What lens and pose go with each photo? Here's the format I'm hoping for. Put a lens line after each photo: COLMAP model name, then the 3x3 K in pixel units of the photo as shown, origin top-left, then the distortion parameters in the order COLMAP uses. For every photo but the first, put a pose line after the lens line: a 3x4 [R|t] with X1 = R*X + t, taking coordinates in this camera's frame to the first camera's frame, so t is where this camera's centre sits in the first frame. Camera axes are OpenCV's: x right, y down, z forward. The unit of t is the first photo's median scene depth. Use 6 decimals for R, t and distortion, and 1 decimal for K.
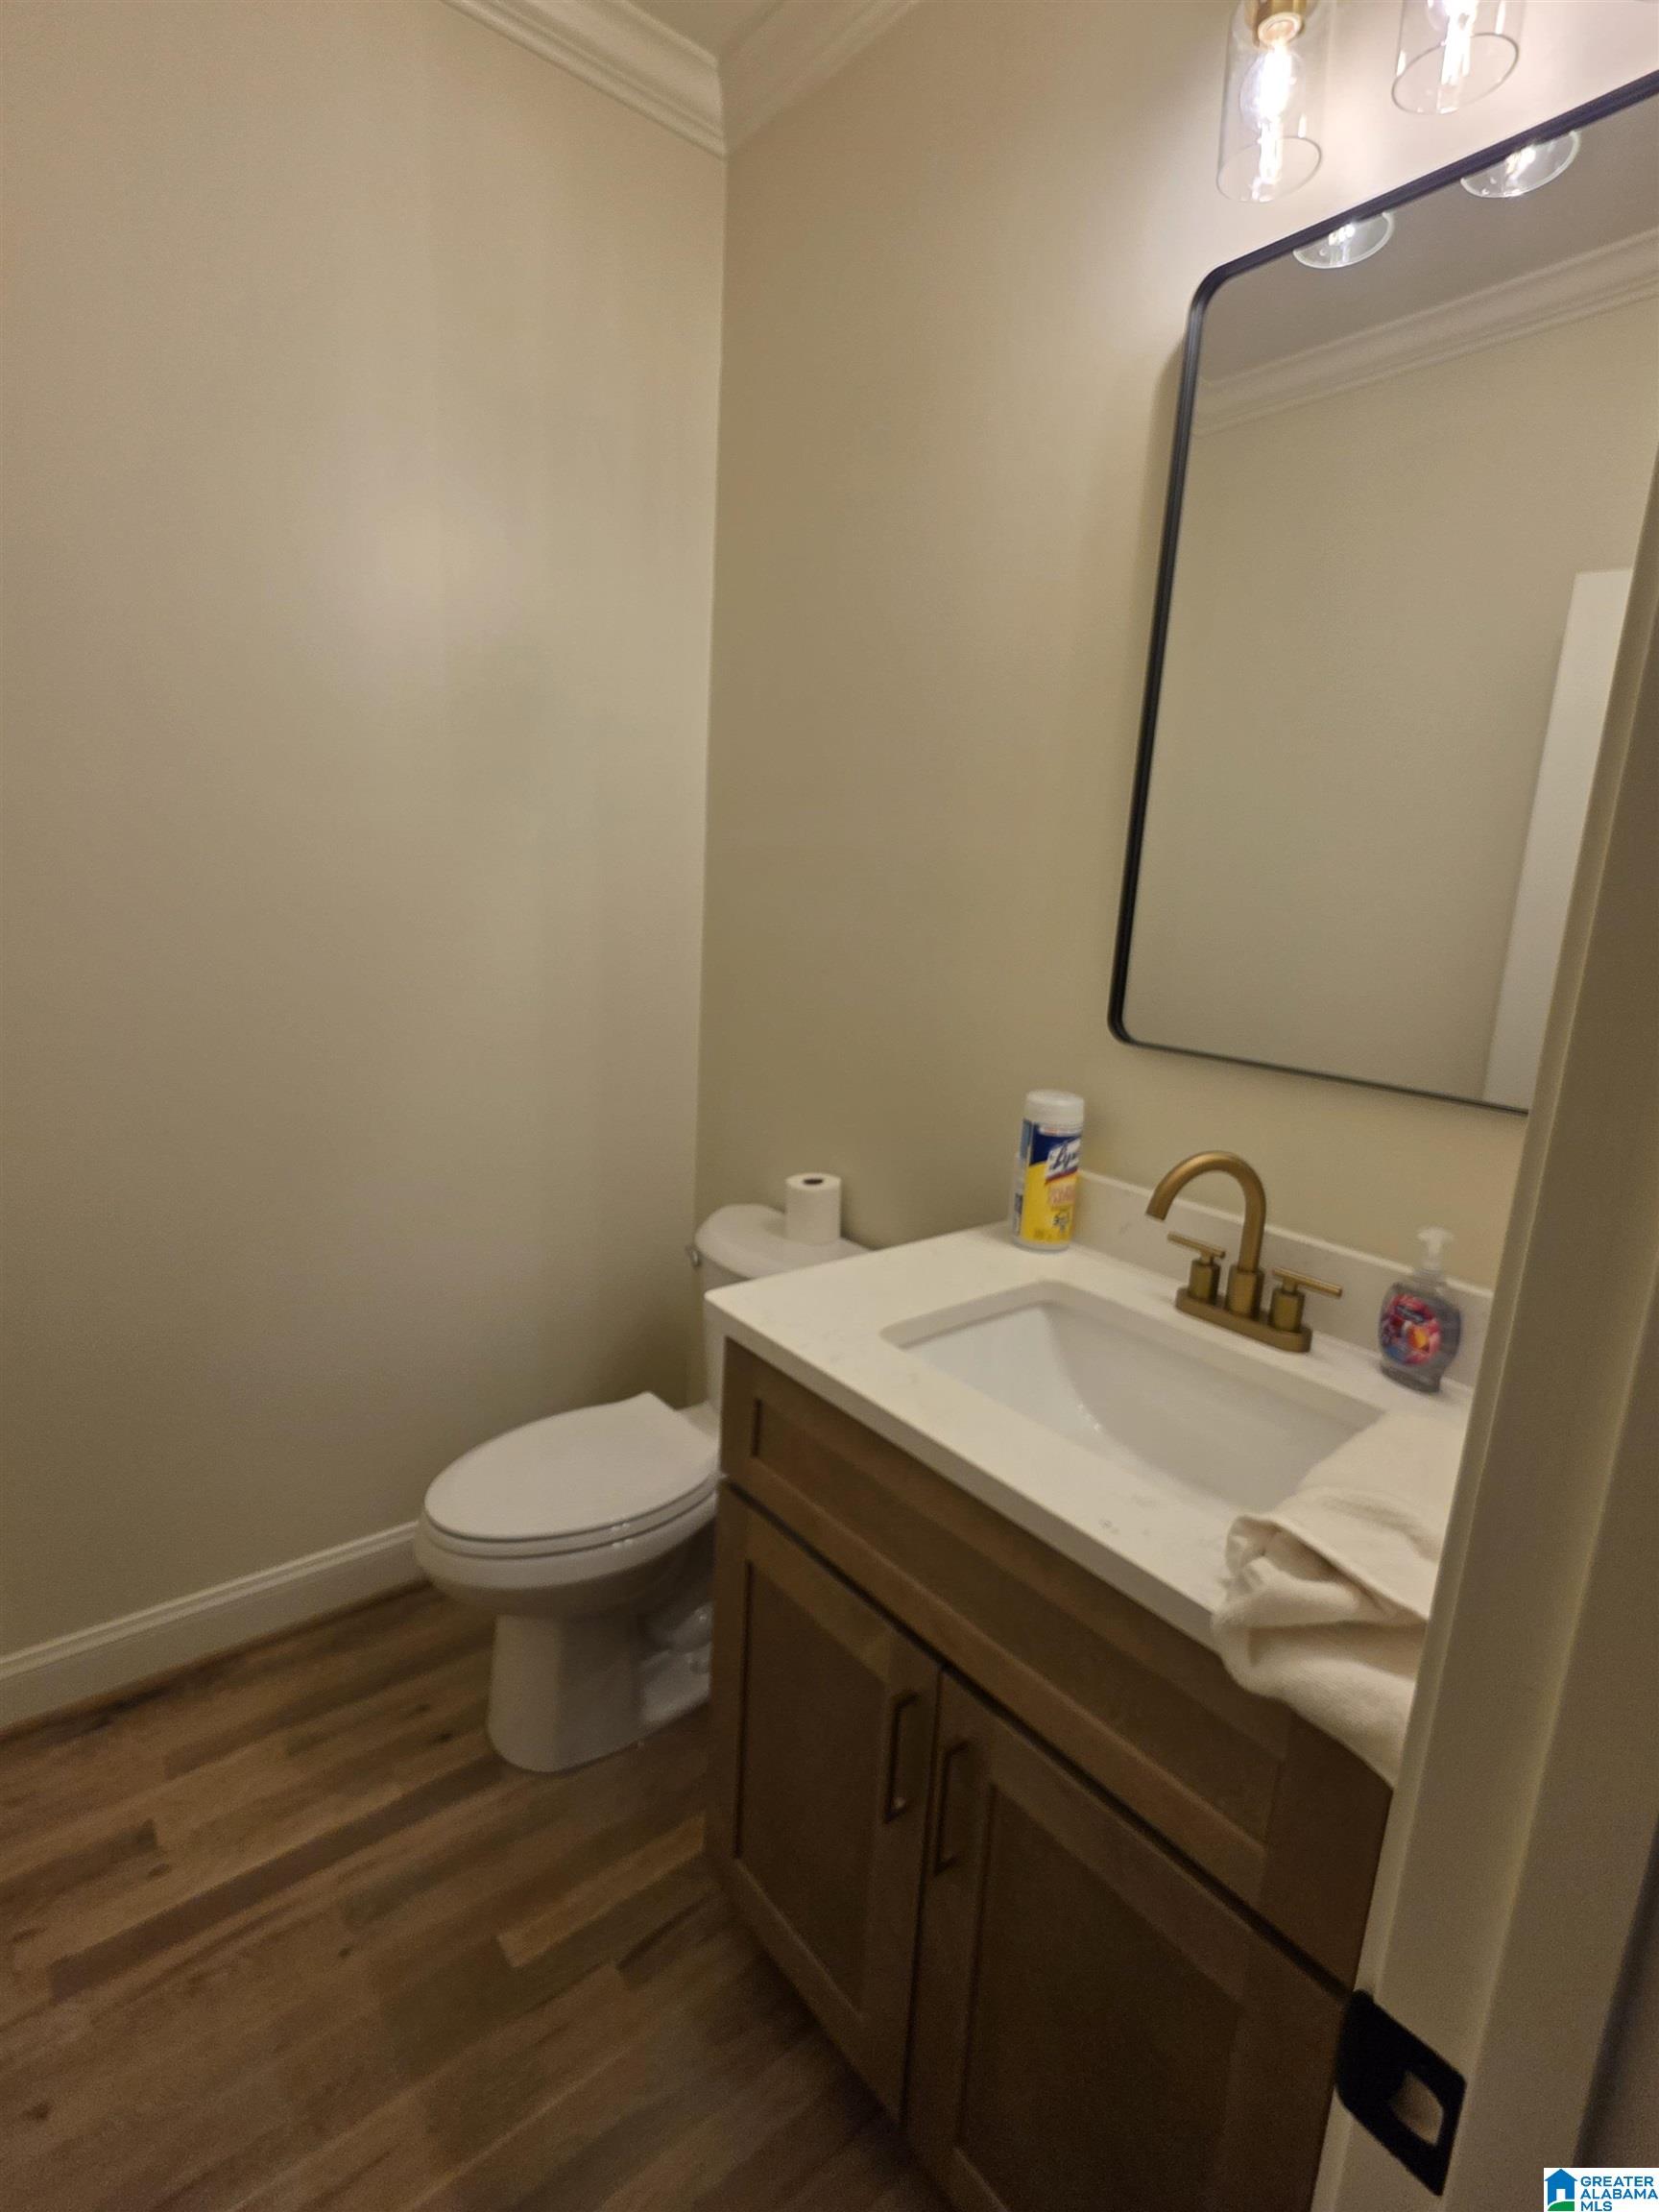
lens RADIAL K [[1021.0, 0, 824.2], [0, 1021.0, 1113.0], [0, 0, 1]] dist [0.000611, 0.000102]
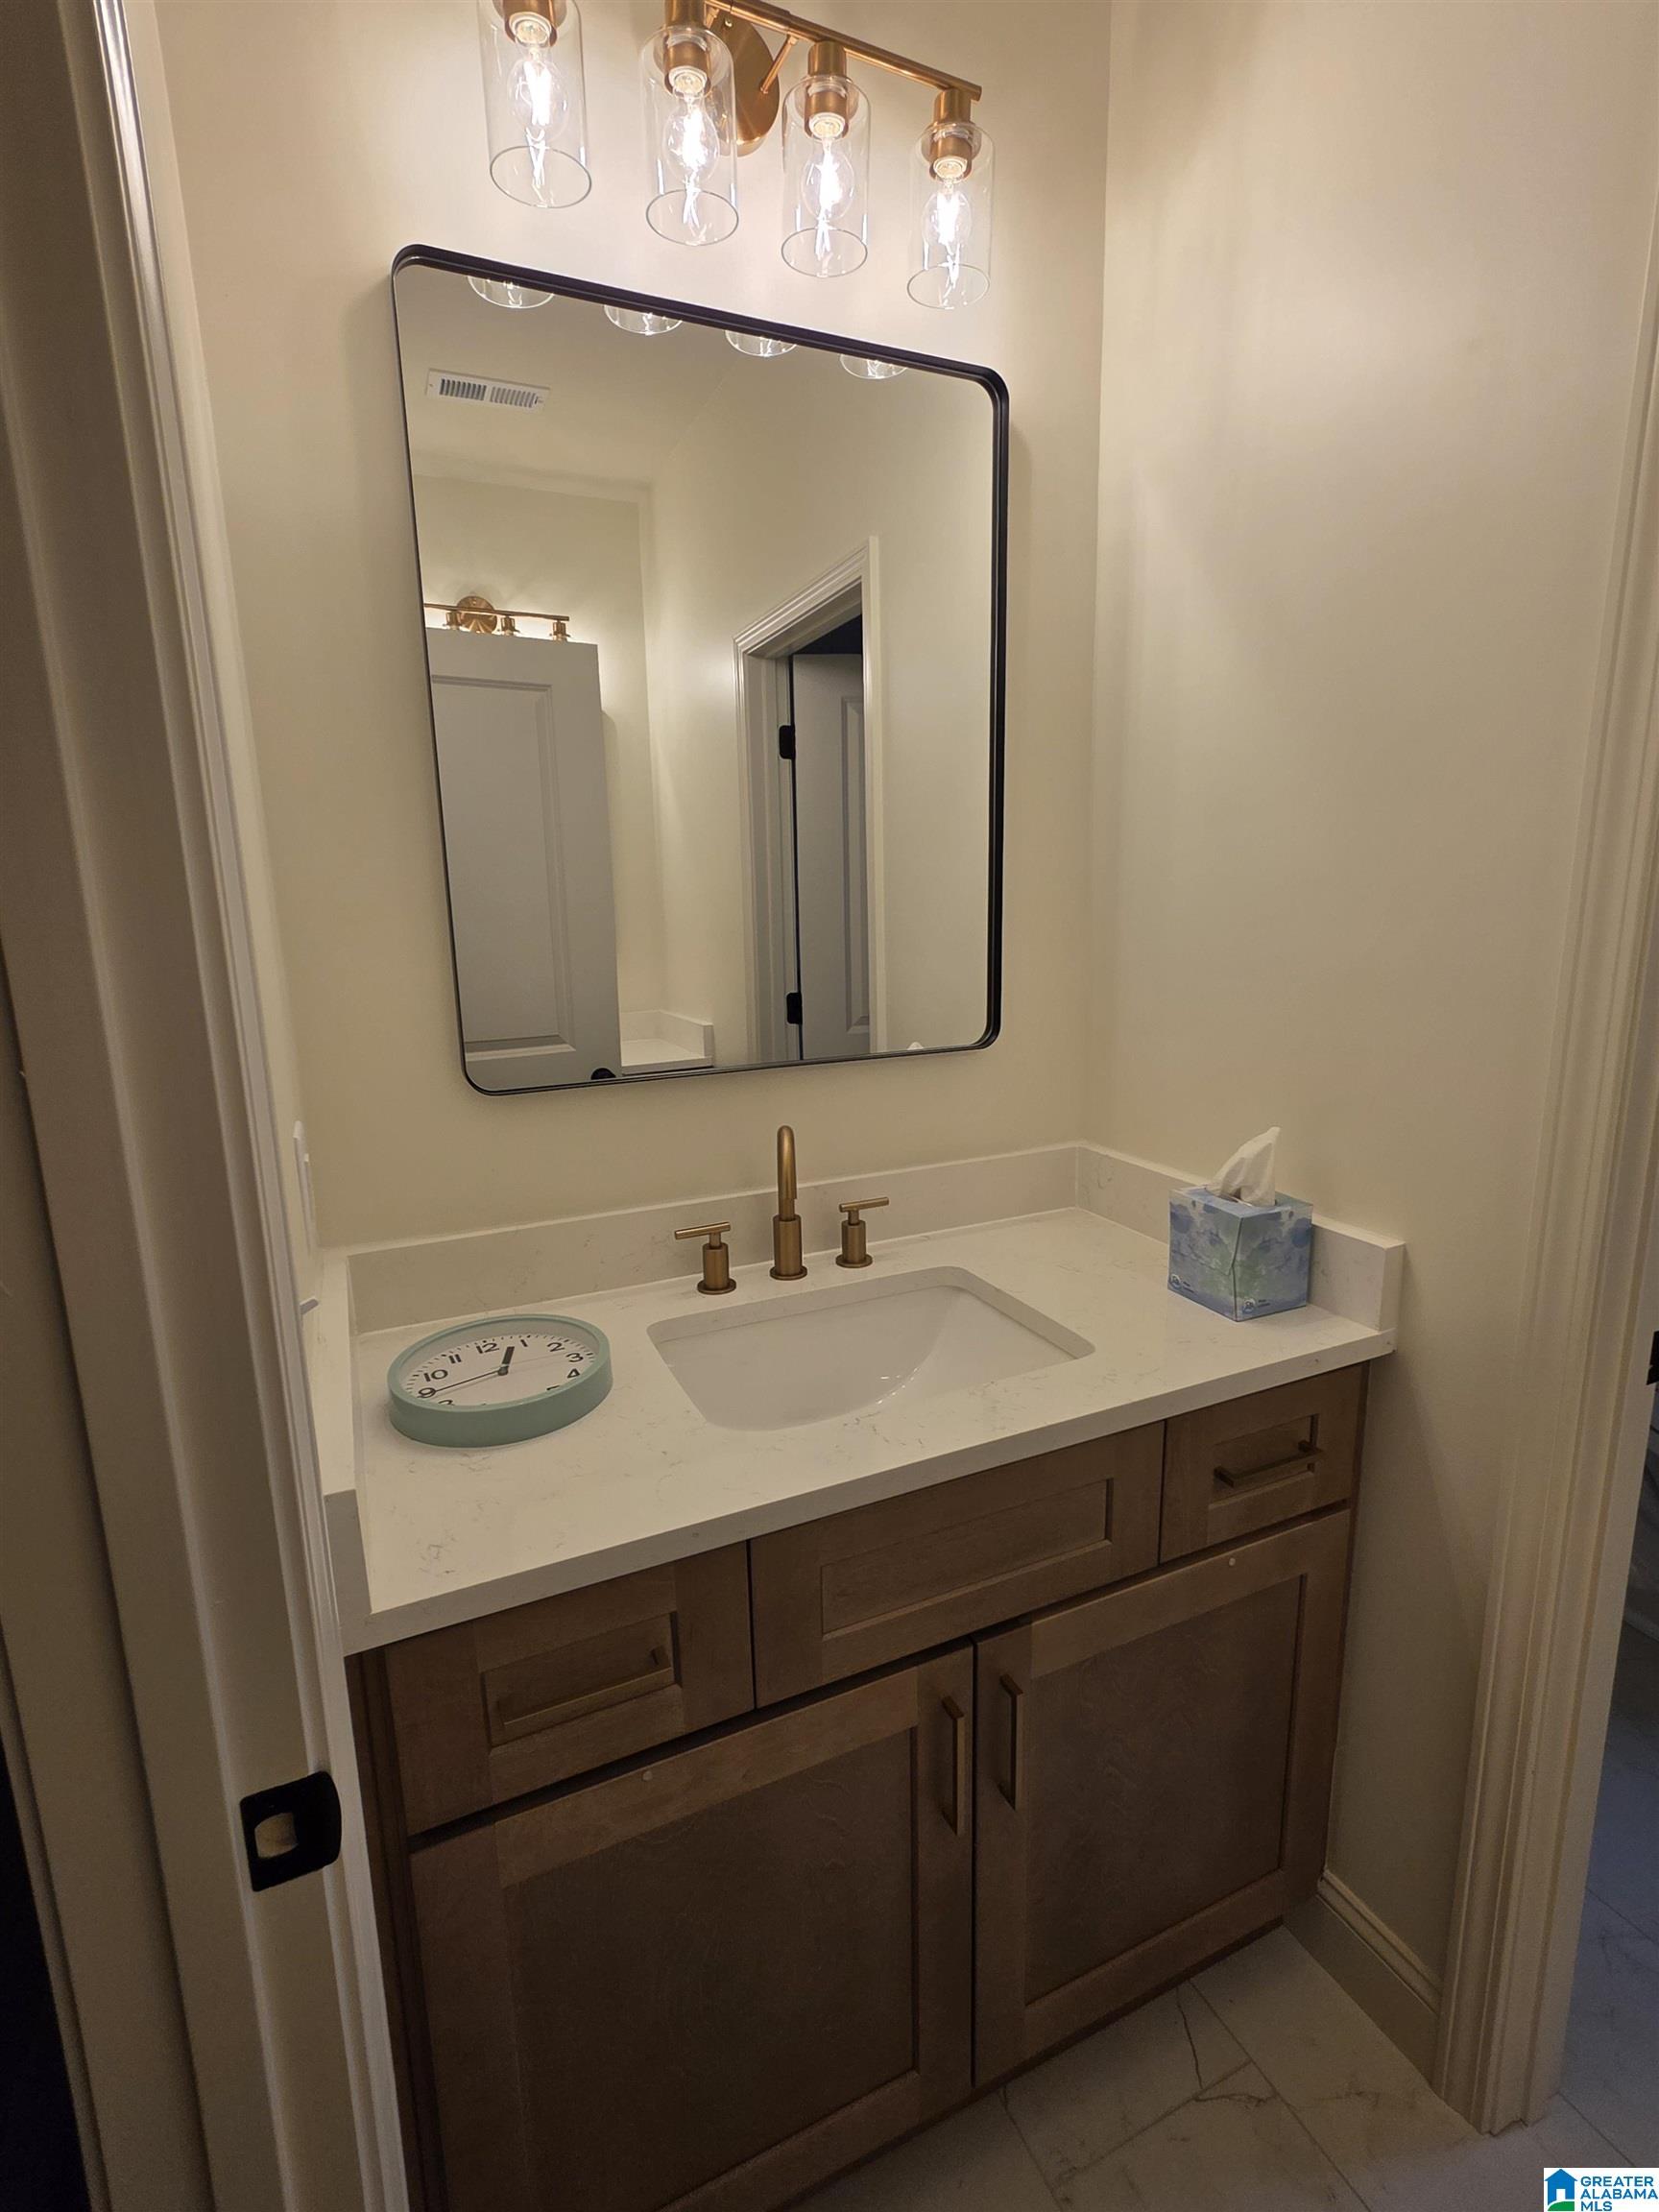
lens RADIAL K [[1021.0, 0, 824.2], [0, 1021.0, 1113.0], [0, 0, 1]] dist [0.000611, 0.000102]
pose [[0.244290, -0.256004, 0.935299, -0.617811], [0.219857, 0.954027, 0.203706, -0.195589], [-0.944450, 0.155869, 0.289343, 0.578662]]
